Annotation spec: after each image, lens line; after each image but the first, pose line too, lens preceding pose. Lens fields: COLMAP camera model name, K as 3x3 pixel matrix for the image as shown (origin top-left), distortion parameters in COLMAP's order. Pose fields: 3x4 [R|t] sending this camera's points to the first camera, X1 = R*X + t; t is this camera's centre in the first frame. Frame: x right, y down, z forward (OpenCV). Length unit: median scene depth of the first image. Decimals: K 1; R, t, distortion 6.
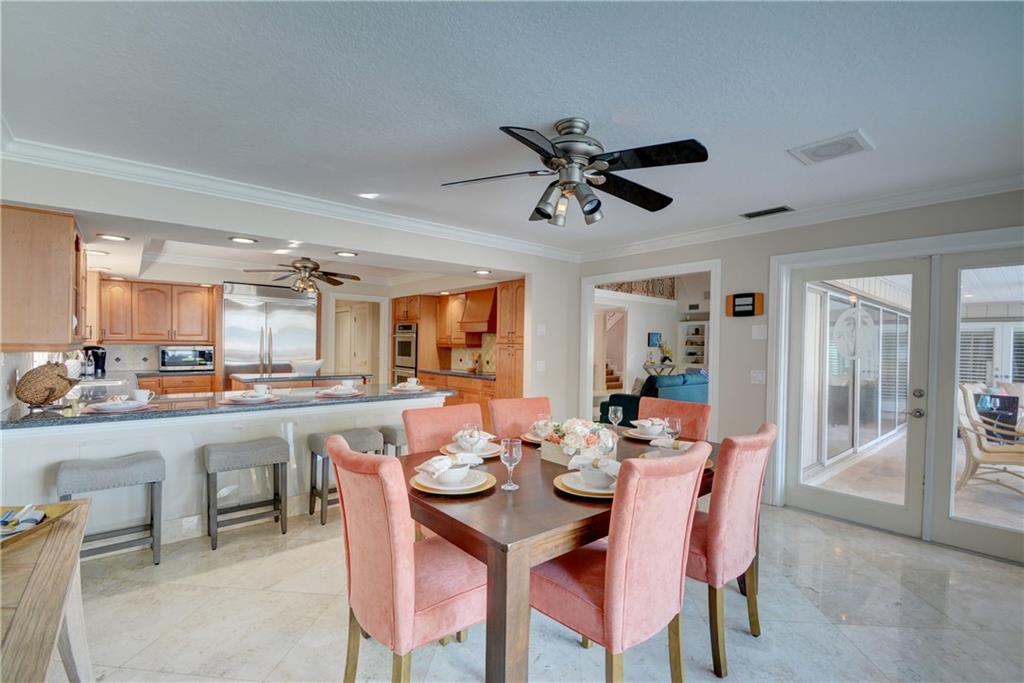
lens RADIAL K [[454.7, 0, 517.4], [0, 454.7, 347.1], [0, 0, 1]] dist [0.000085, -0.007808]
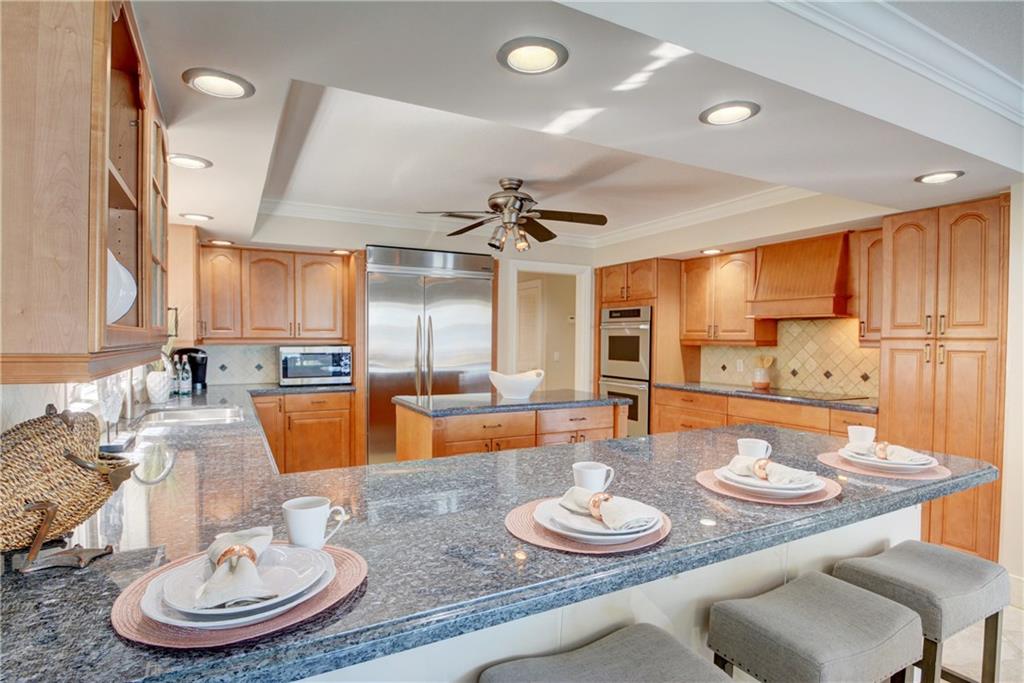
lens RADIAL K [[529.0, 0, 509.9], [0, 529.0, 342.5], [0, 0, 1]] dist [0.003152, 0.000168]
pose [[0.975898, -0.006617, -0.218125, -0.286936], [0.006368, 0.999978, -0.001846, -0.004842], [0.218133, 0.000412, 0.975919, 0.316628]]
